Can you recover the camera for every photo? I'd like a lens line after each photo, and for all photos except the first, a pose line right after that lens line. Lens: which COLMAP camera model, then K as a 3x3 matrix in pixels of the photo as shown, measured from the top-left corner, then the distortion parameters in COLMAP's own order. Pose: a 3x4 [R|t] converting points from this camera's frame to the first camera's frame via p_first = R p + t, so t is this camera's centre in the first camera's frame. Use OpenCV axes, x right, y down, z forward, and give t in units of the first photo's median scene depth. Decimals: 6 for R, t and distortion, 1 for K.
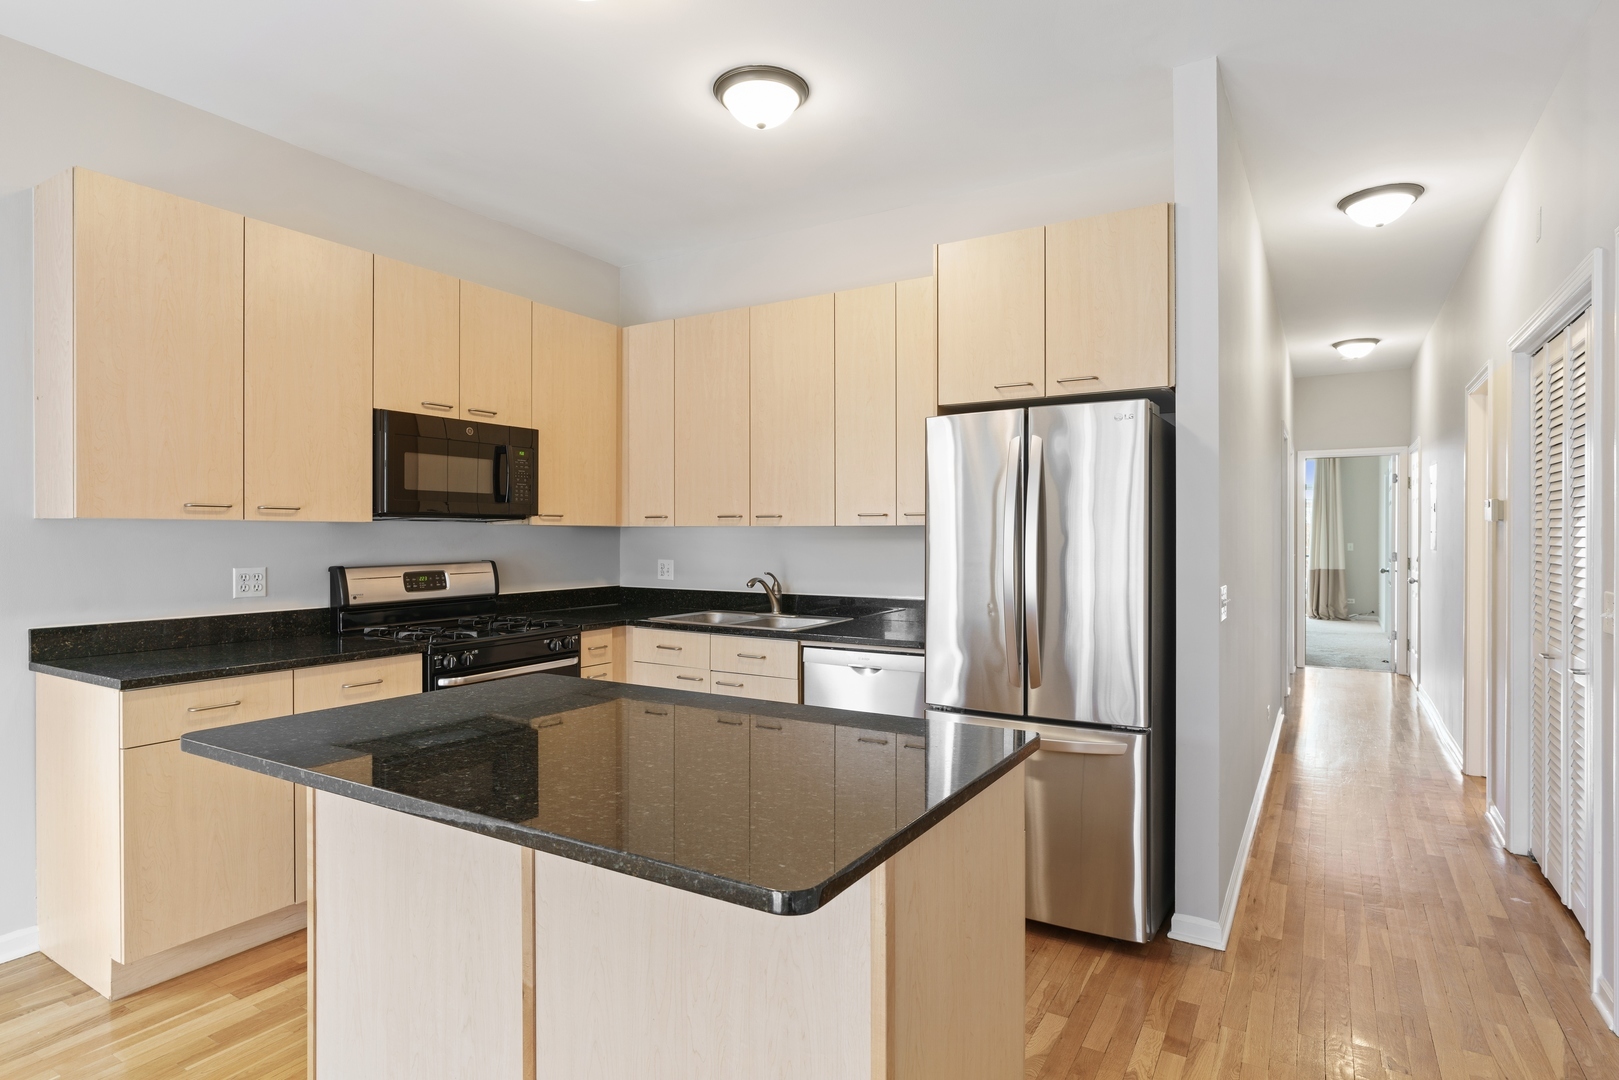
lens RADIAL K [[851.4, 0, 814.0], [0, 851.4, 541.4], [0, 0, 1]] dist [0.000592, 0.000139]
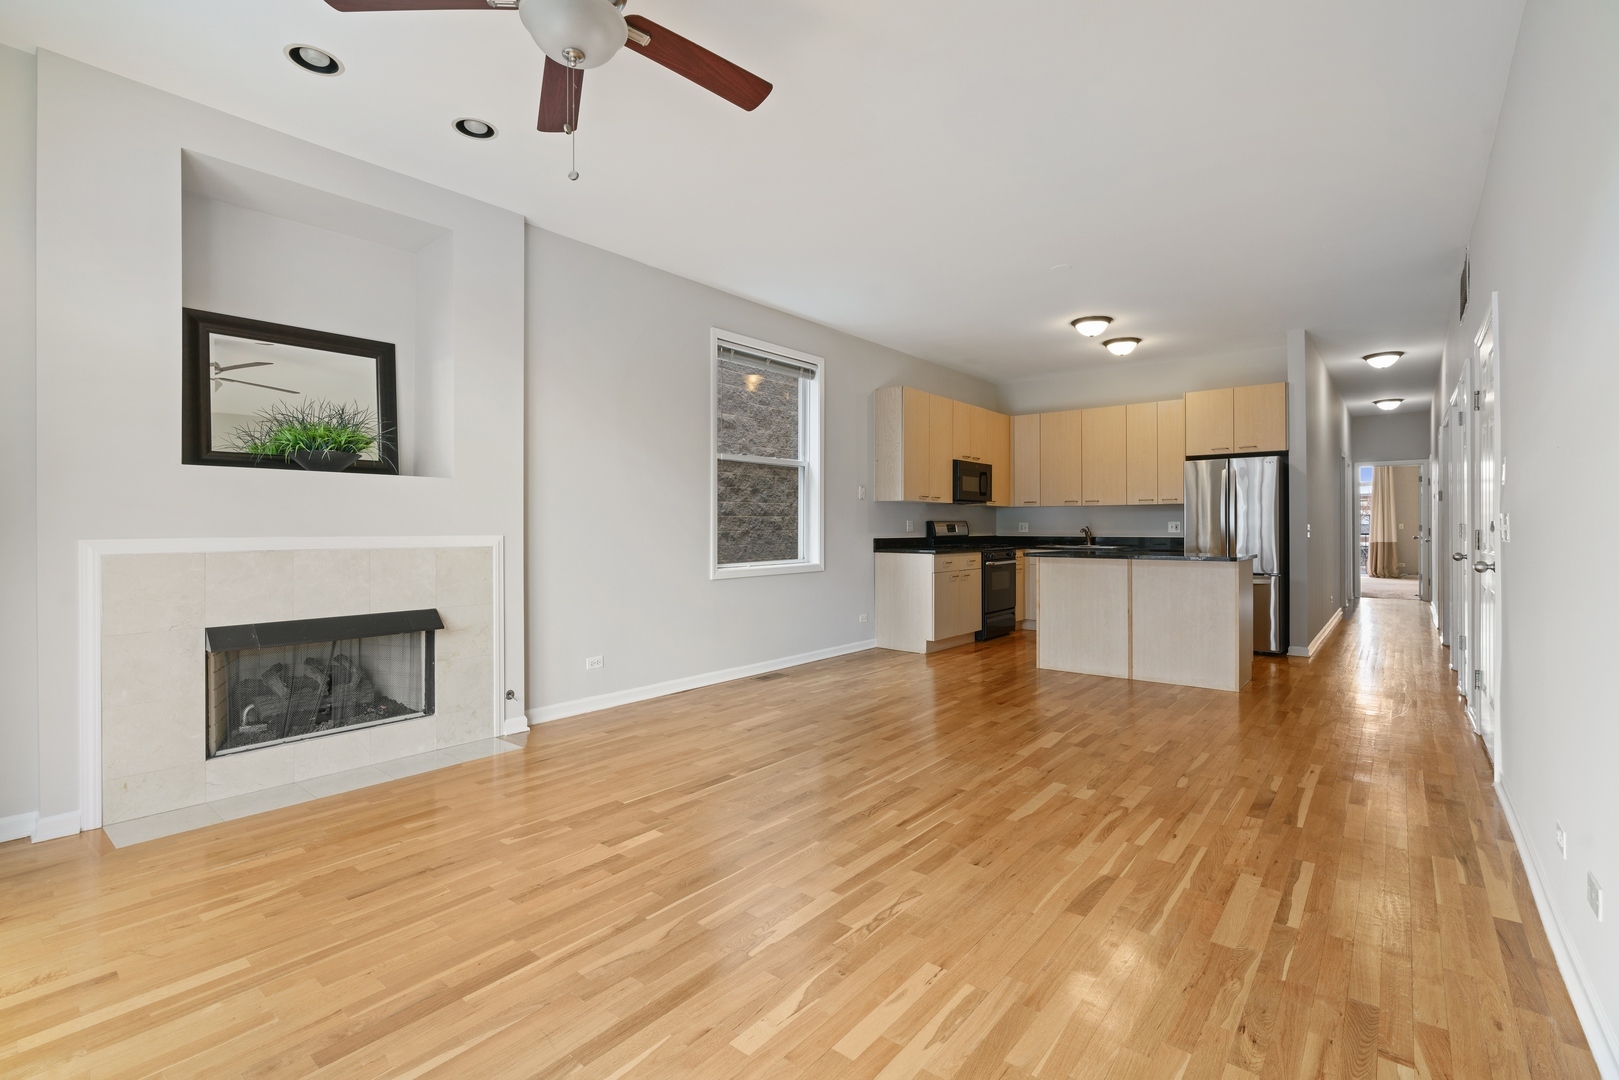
lens RADIAL K [[737.9, 0, 804.5], [0, 737.9, 527.0], [0, 0, 1]] dist [-0.001838, 0.001260]
pose [[0.989815, -0.001466, -0.142355, -0.580096], [0.000131, 0.999956, -0.009381, 0.063224], [0.142362, 0.009266, 0.989771, -1.164161]]
